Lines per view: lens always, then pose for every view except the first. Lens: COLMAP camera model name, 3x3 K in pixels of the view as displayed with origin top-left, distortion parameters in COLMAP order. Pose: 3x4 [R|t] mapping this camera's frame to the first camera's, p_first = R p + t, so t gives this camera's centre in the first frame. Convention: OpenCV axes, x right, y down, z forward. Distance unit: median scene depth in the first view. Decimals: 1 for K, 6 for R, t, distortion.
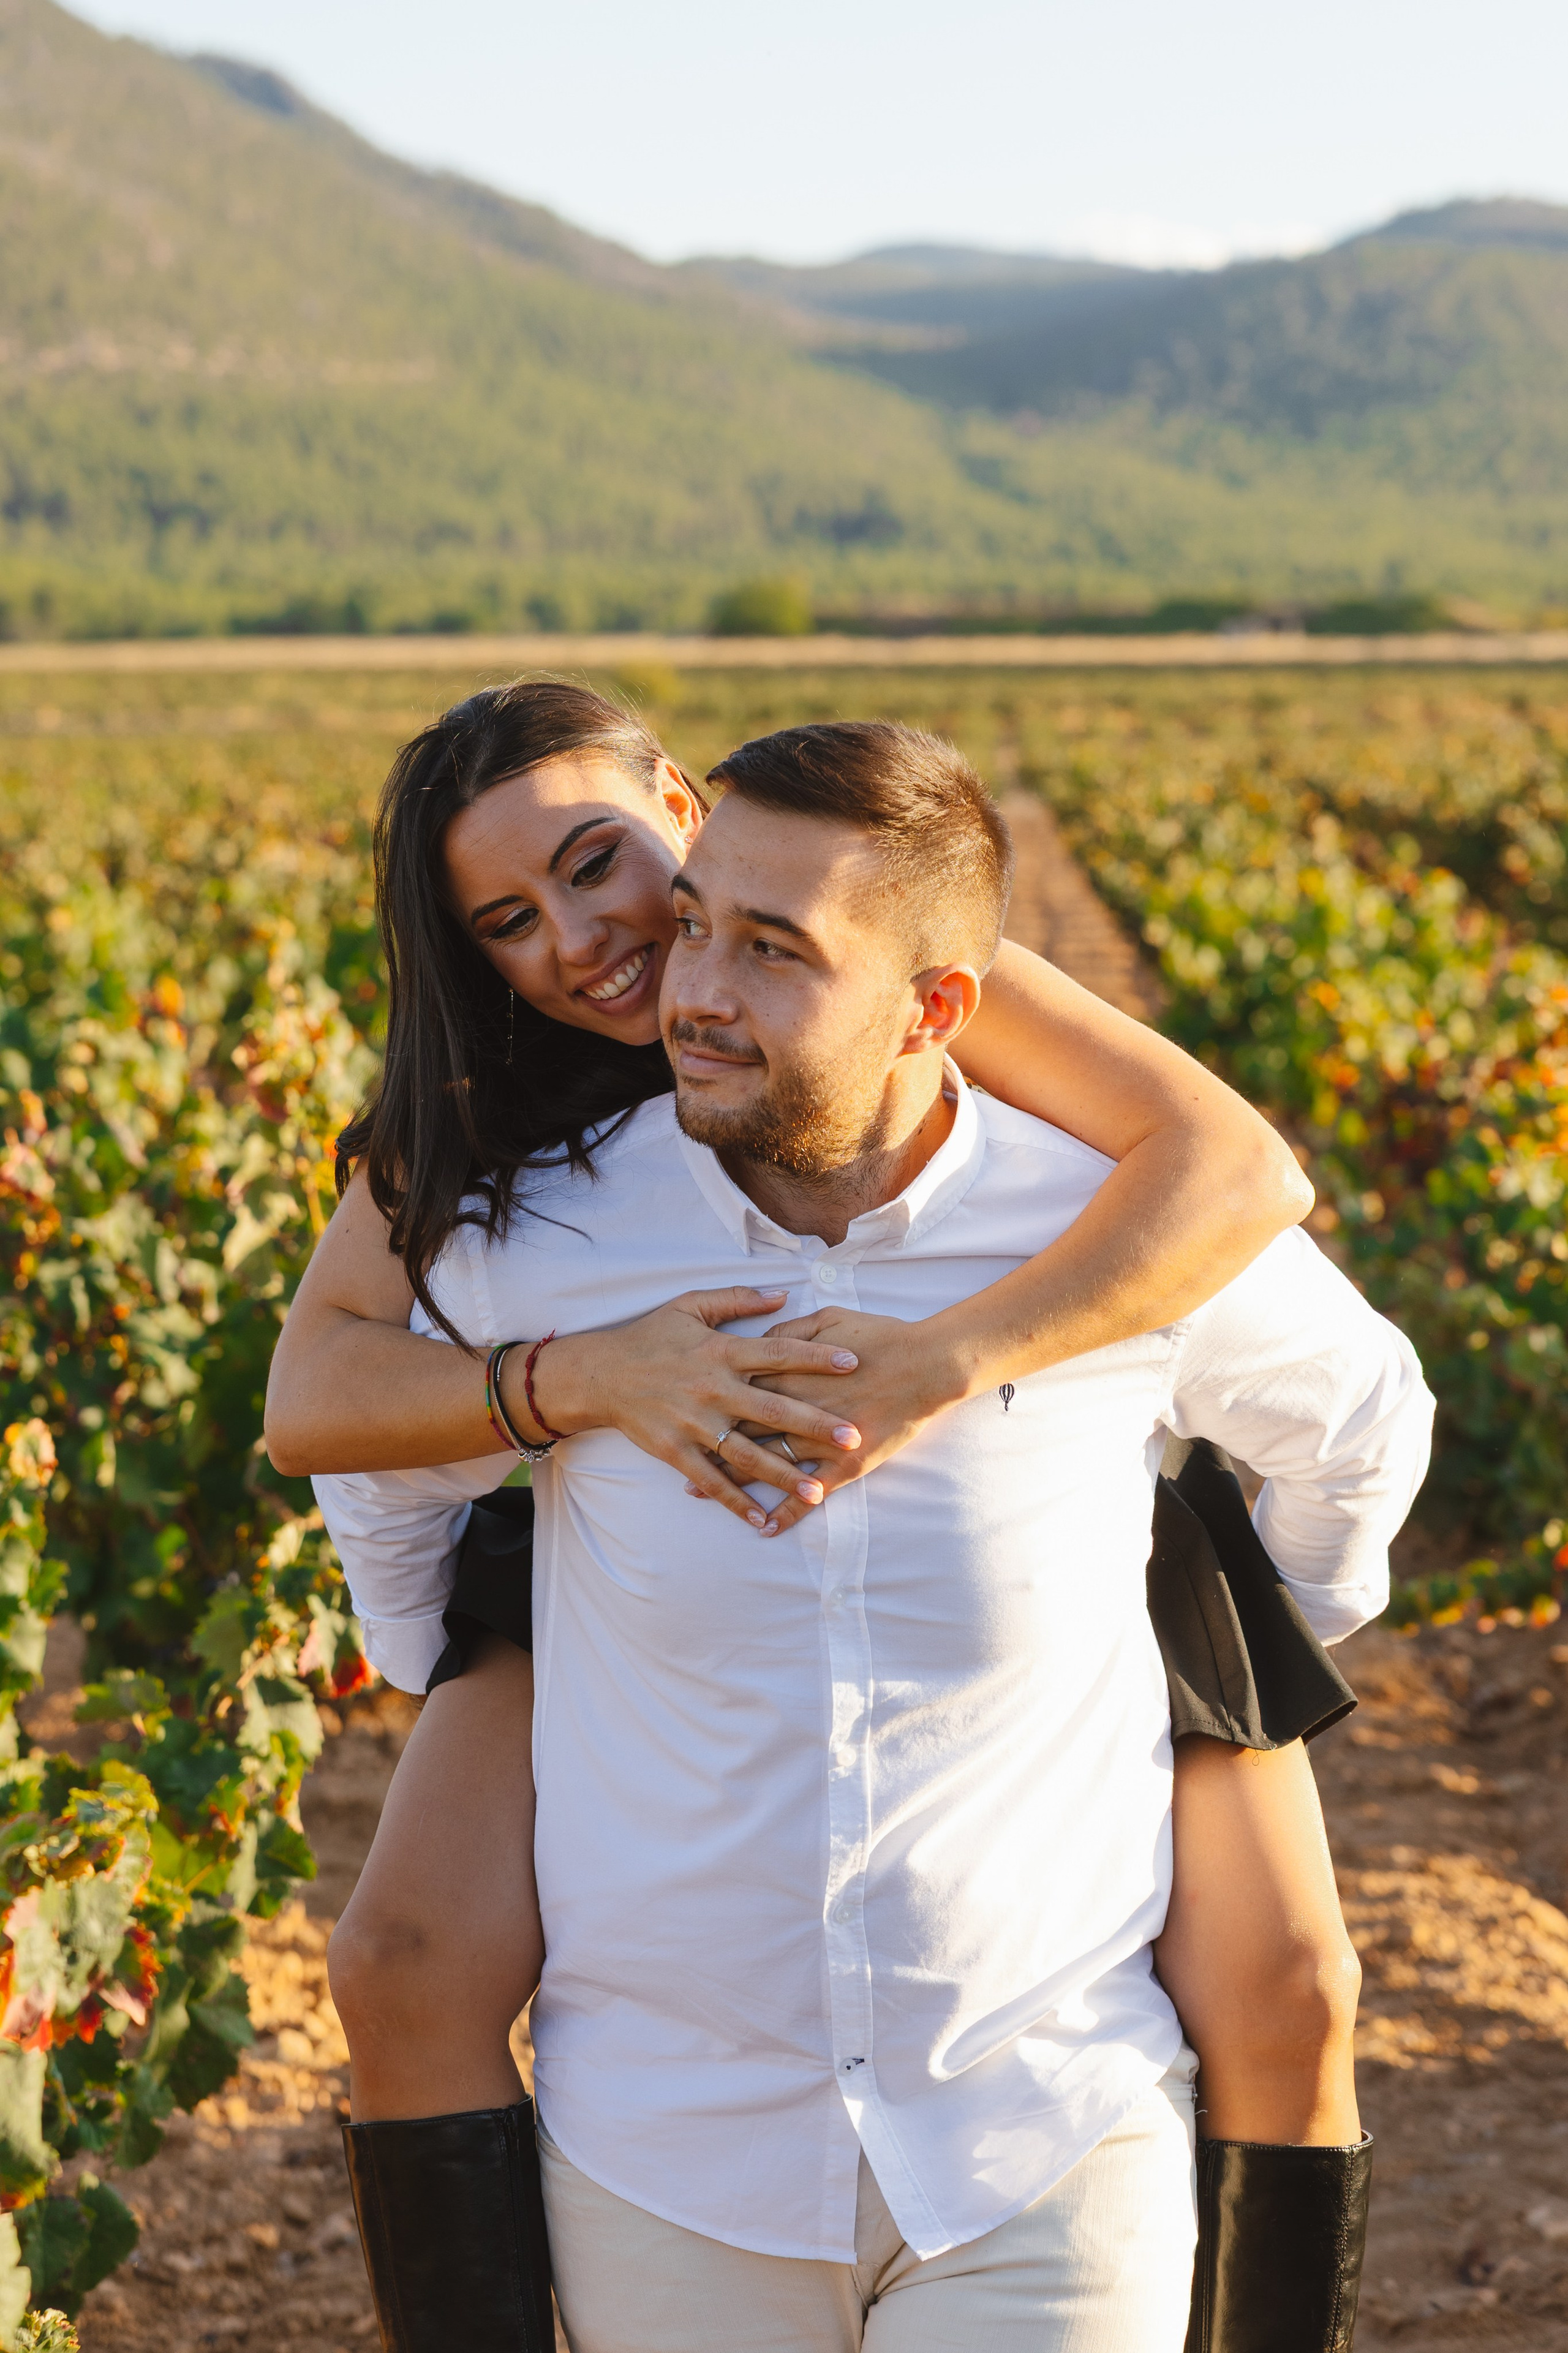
lens RADIAL K [[5938.5, 0, 684.2], [0, 5938.5, 862.5], [0, 0, 1]] dist [0.015199, -0.027660]
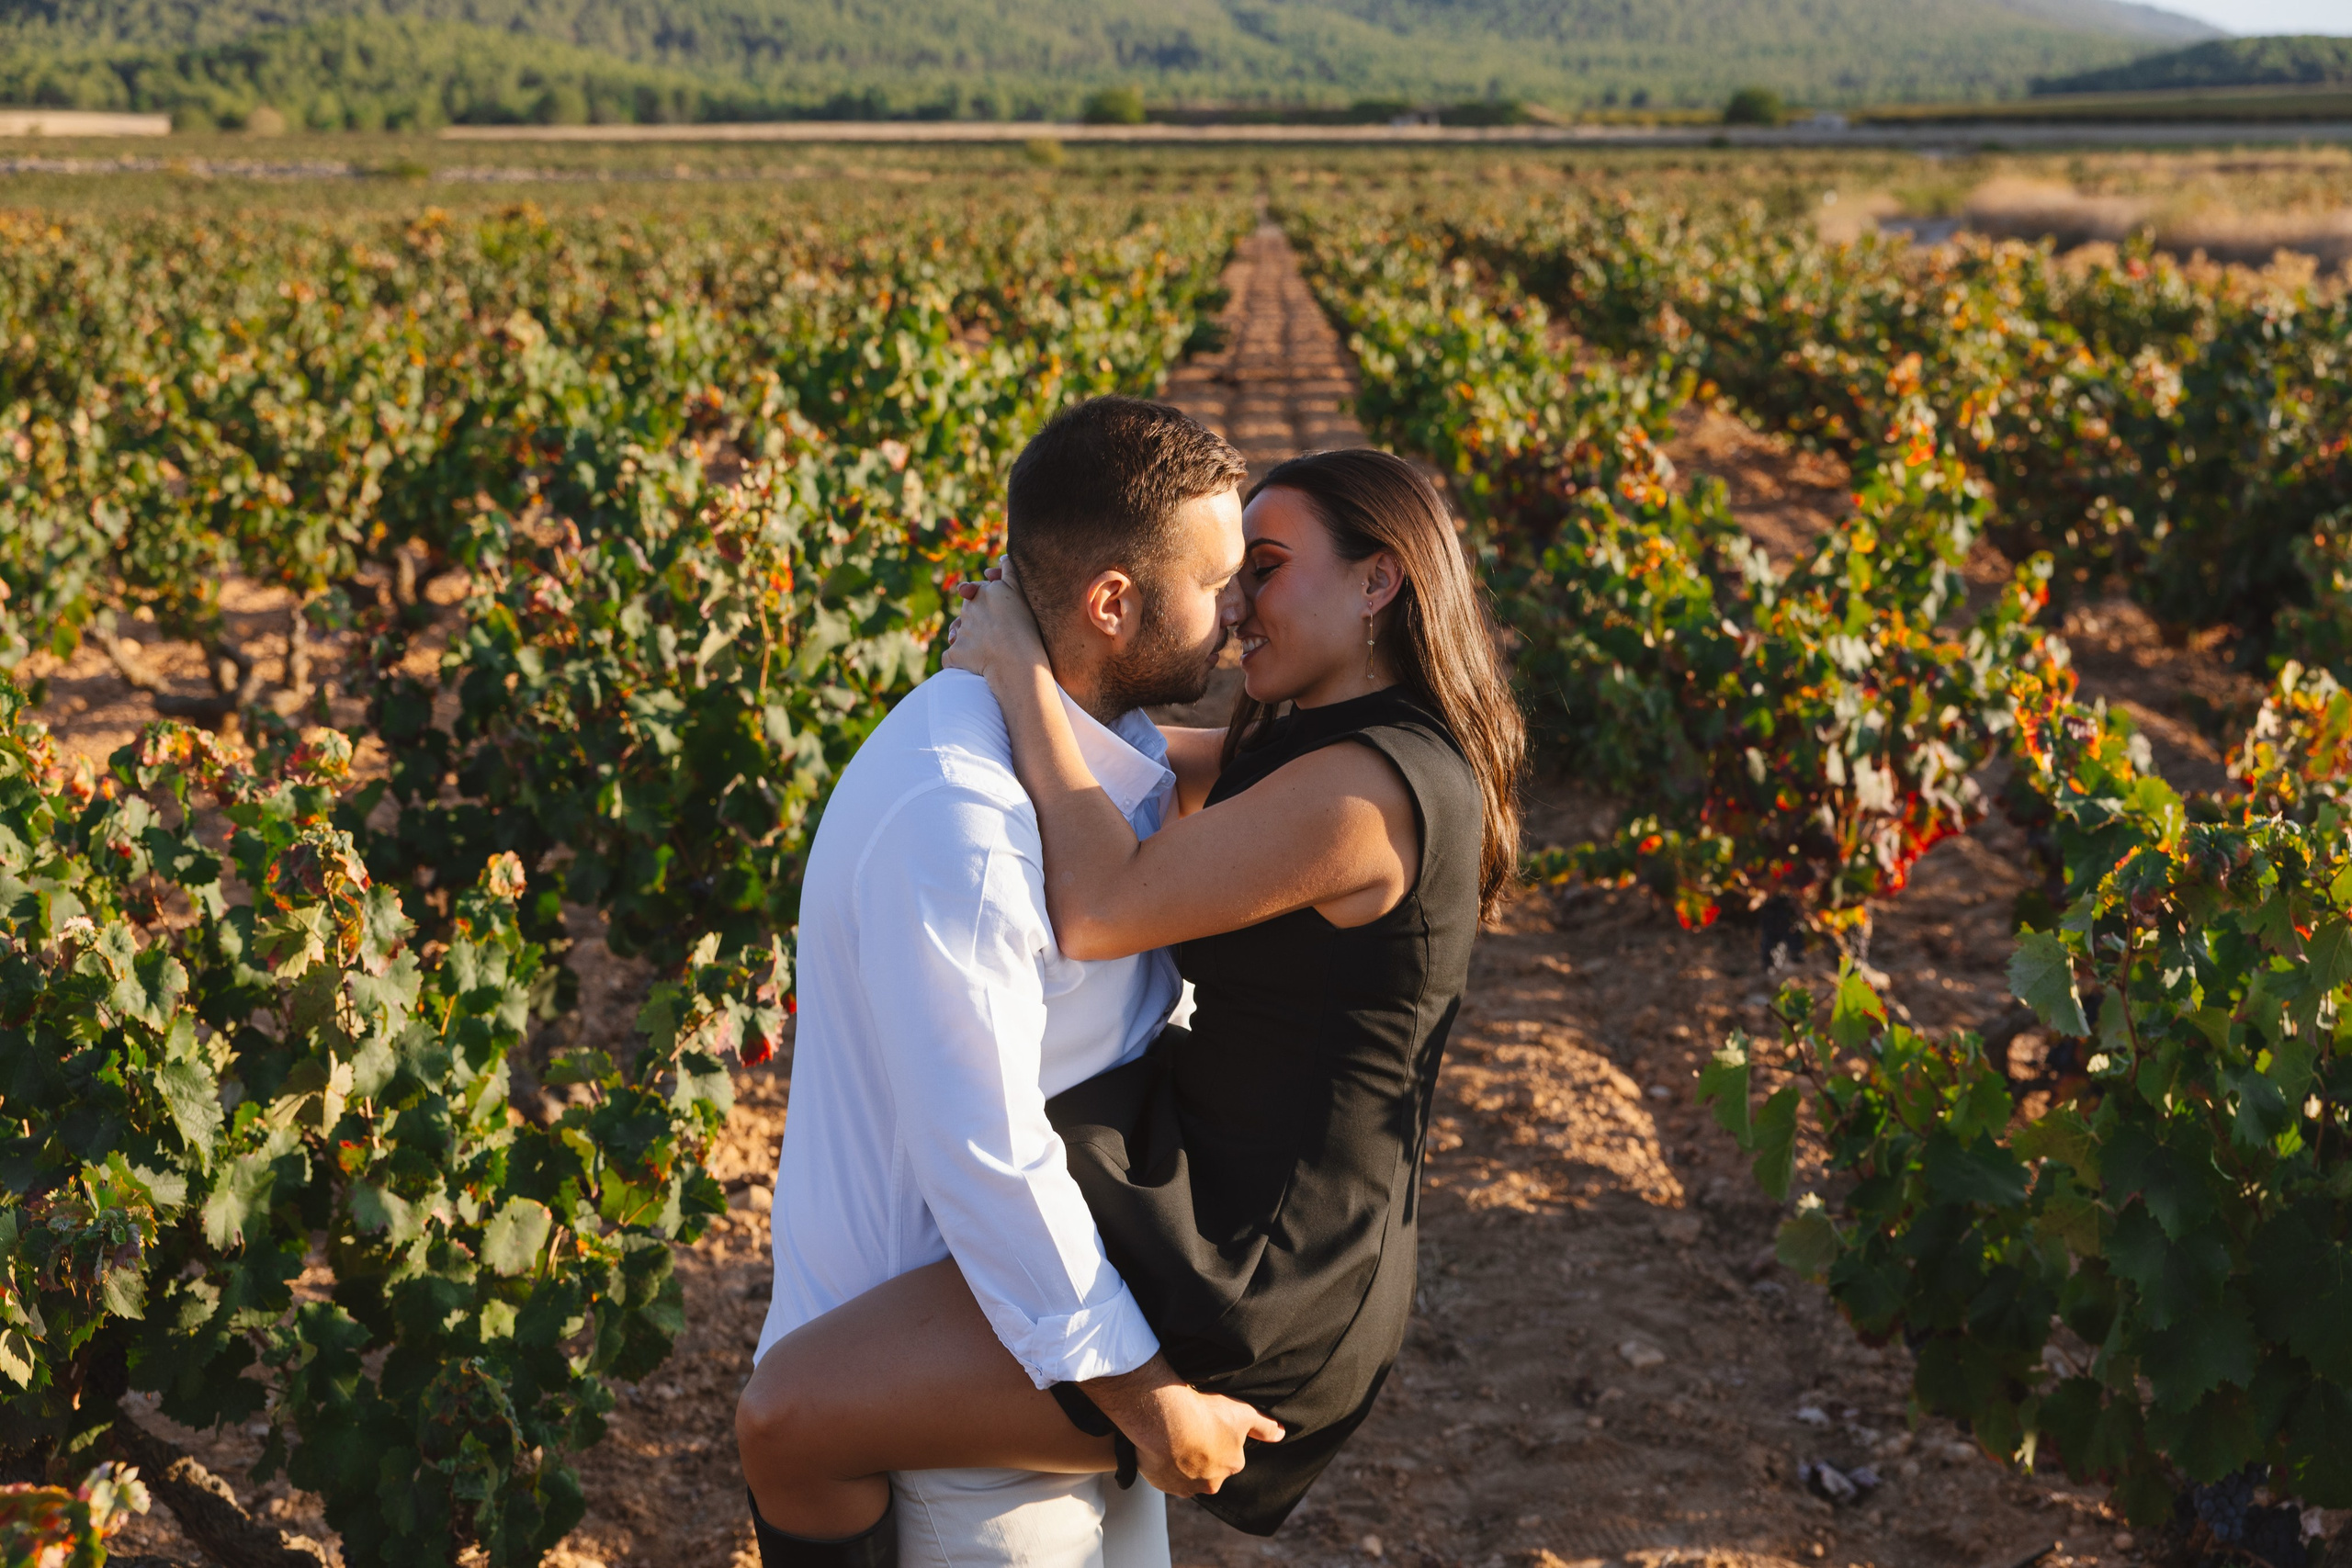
lens RADIAL K [[3392.7, 0, 1176.0], [0, 3392.7, 784.0], [0, 0, 1]] dist [0.004313, 0.047556]
pose [[0.999528, 0.002446, 0.030619, 0.004780], [-0.007228, 0.987564, 0.157051, -0.014283], [-0.029854, -0.157198, 0.987116, 0.100513]]
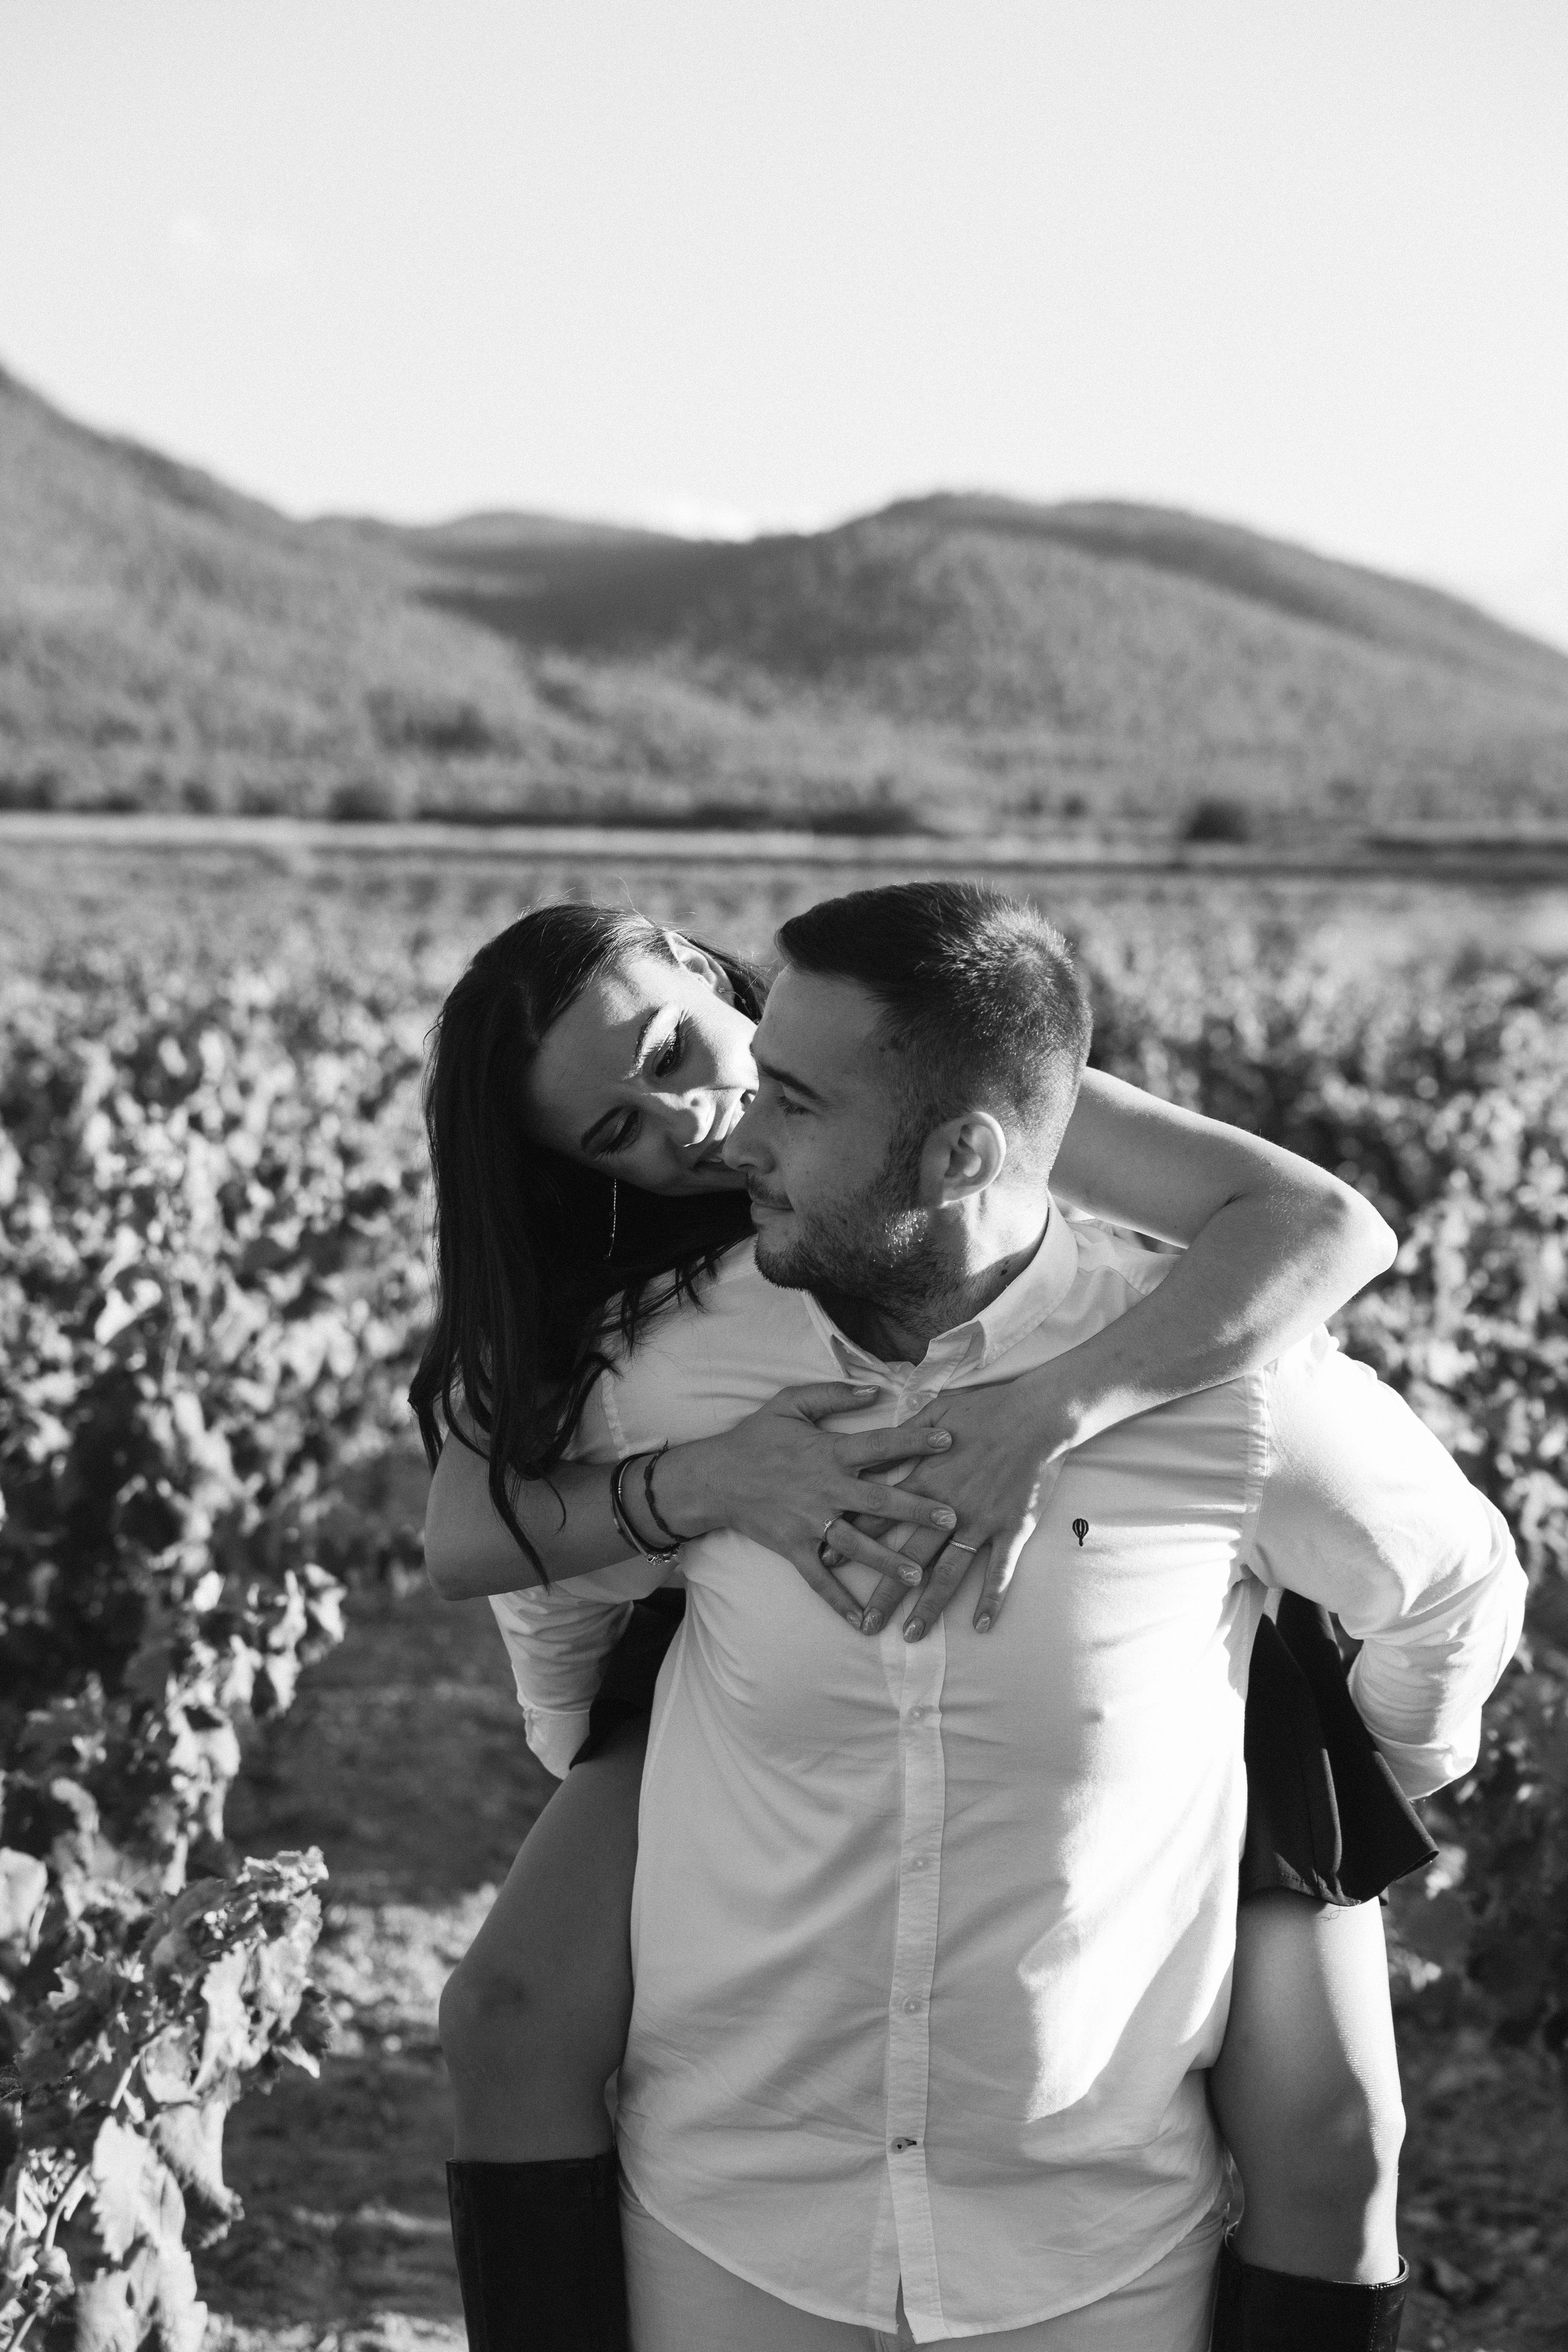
lens RADIAL K [[4729.5, 0, 784.0], [0, 4729.5, 1176.0], [0, 0, 1]] dist [0.005903, 0.116297]
pose [[0.993905, 0.022385, 0.107940, -0.021252], [-0.026136, 0.999098, 0.033458, 0.000293], [-0.107093, -0.036075, 0.993594, 0.029745]]
